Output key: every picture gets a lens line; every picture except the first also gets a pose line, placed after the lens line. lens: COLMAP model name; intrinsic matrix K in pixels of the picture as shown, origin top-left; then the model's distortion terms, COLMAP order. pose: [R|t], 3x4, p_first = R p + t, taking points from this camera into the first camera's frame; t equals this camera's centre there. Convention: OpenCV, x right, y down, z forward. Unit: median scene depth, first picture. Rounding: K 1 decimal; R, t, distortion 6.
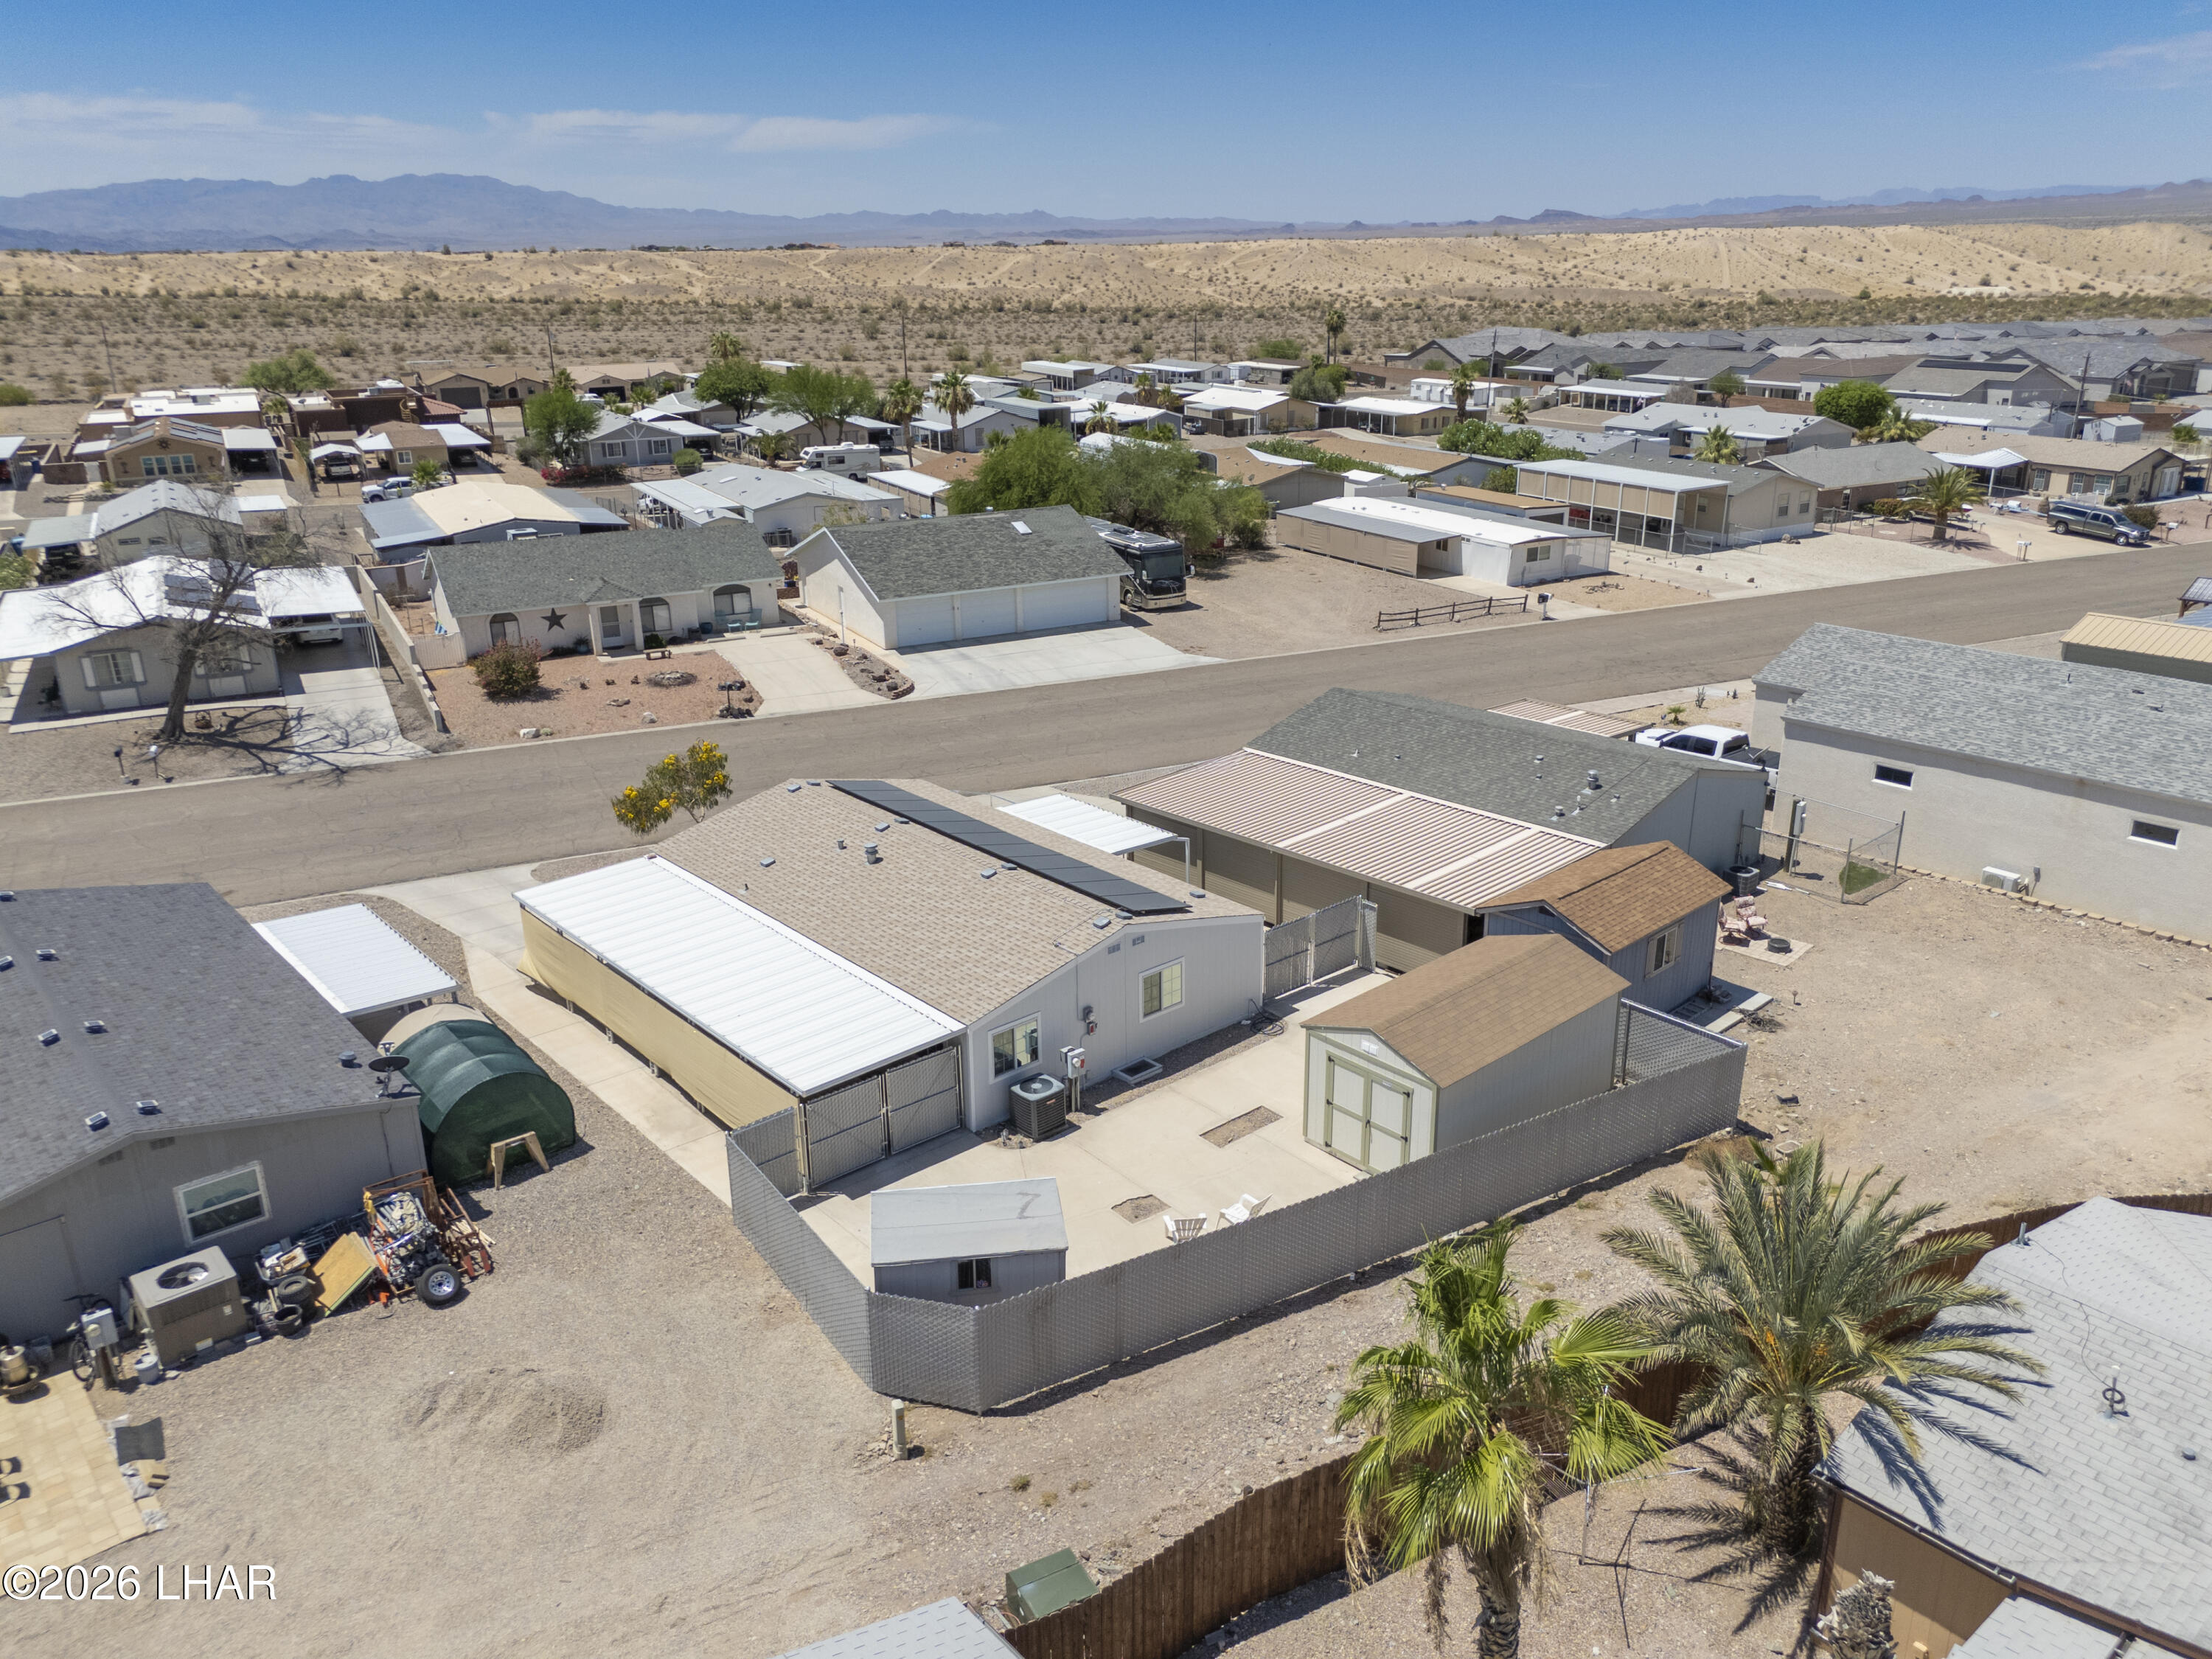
lens RADIAL K [[1618.0, 0, 1117.0], [0, 1618.0, 911.4], [0, 0, 1]] dist [0.061922, -0.046727]
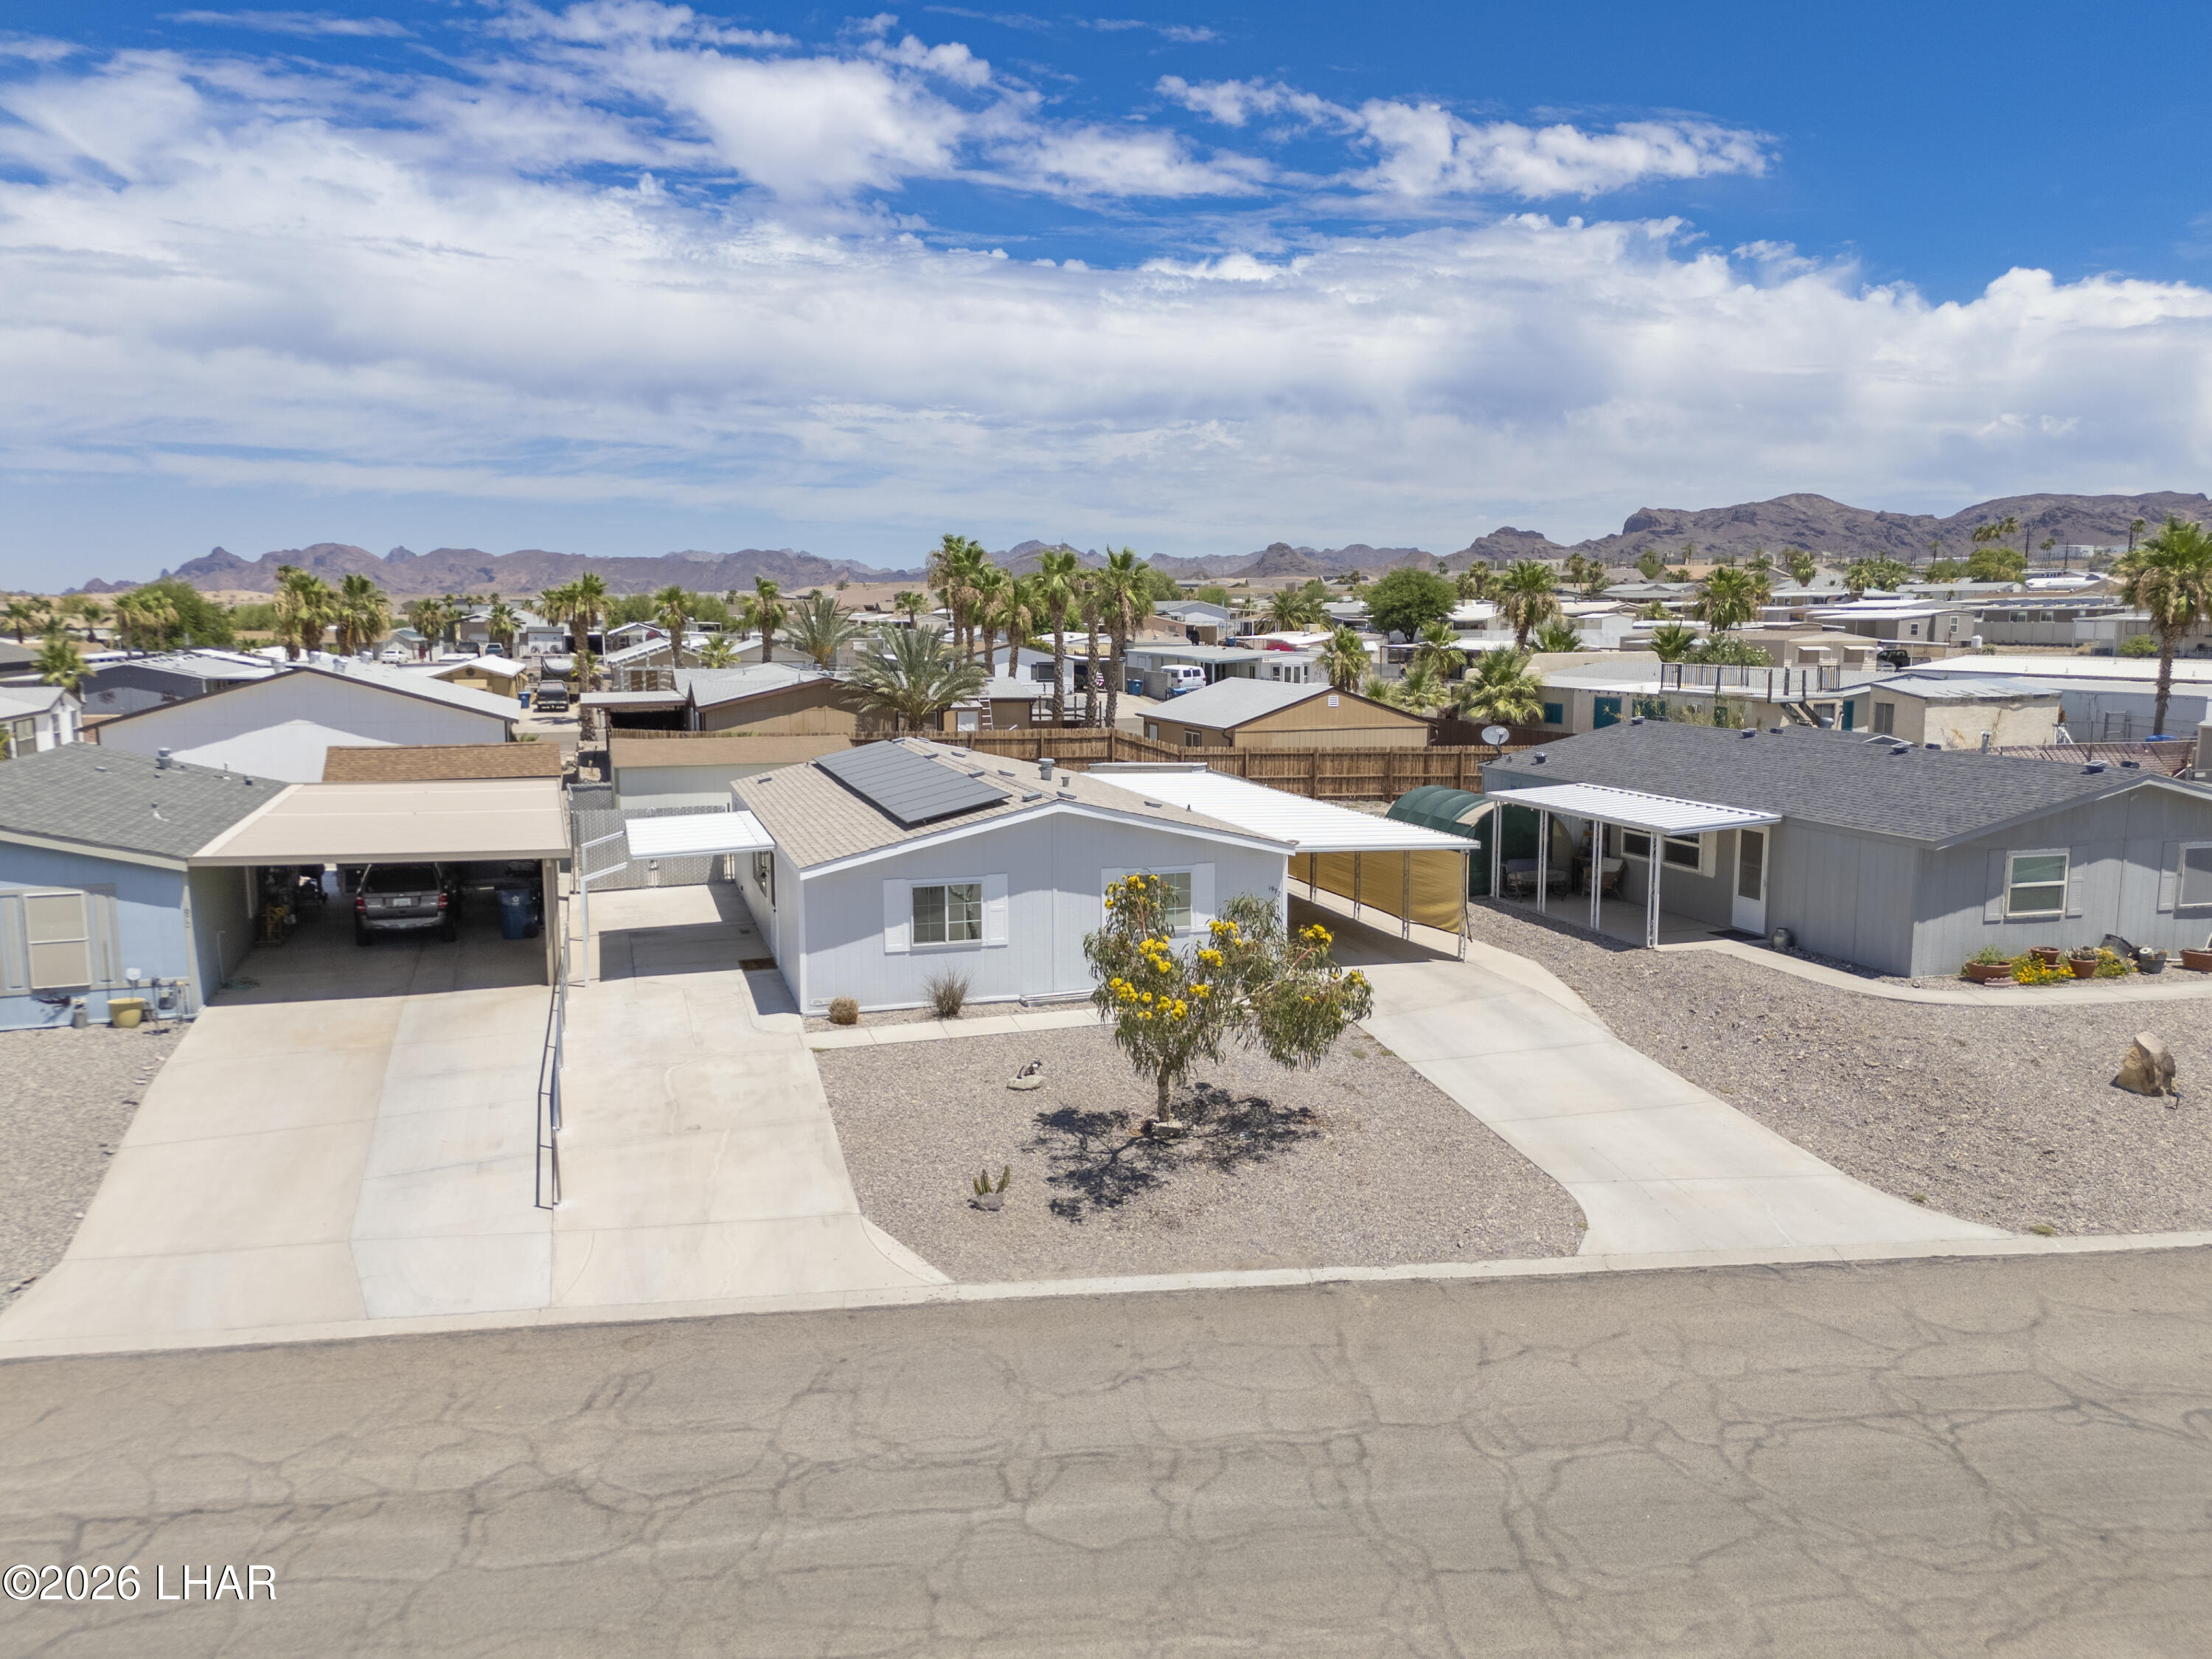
lens RADIAL K [[1618.0, 0, 1096.7], [0, 1618.0, 847.3], [0, 0, 1]] dist [0.061922, -0.046727]
pose [[-0.914678, -0.040823, 0.402117, -0.206777], [0.169374, 0.864606, 0.473042, -0.156519], [-0.366984, 0.500789, -0.783922, 0.665778]]
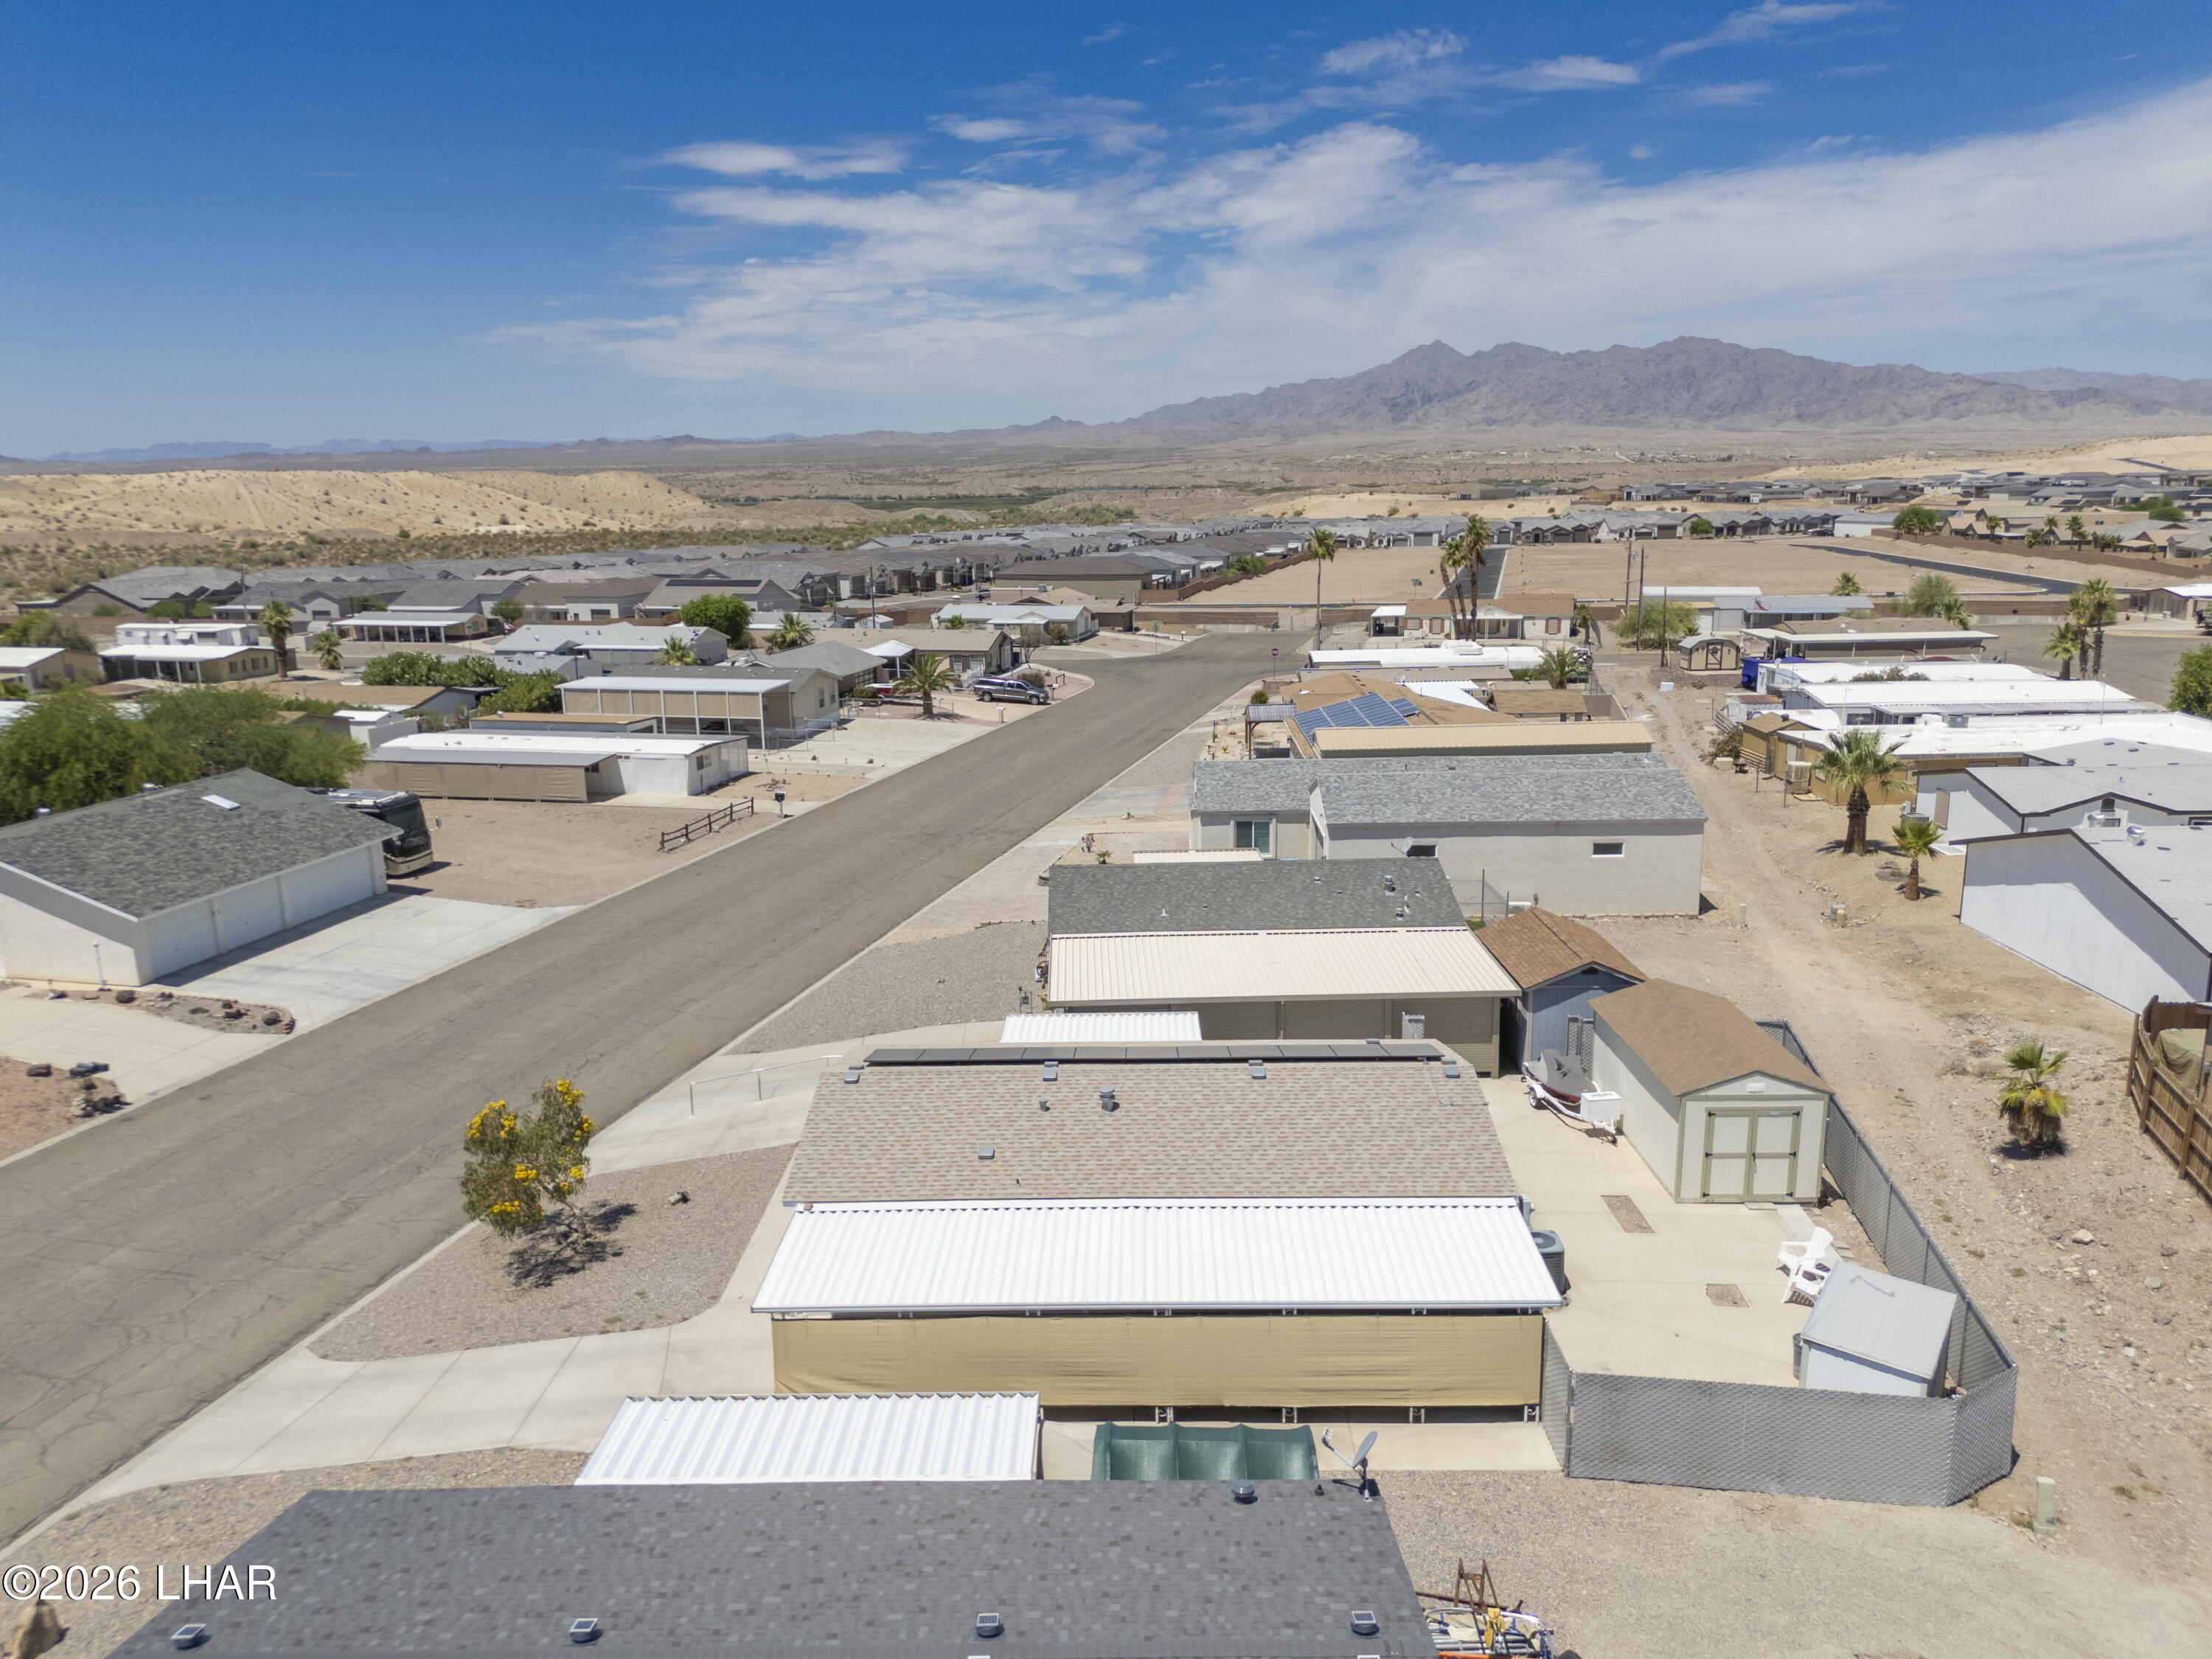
lens RADIAL K [[1618.0, 0, 1121.5], [0, 1618.0, 905.9], [0, 0, 1]] dist [0.061922, -0.046727]
pose [[0.661906, -0.194560, 0.723897, -0.297785], [0.291721, 0.956454, -0.009676, -0.049443], [-0.690492, 0.217581, 0.689840, 0.153890]]
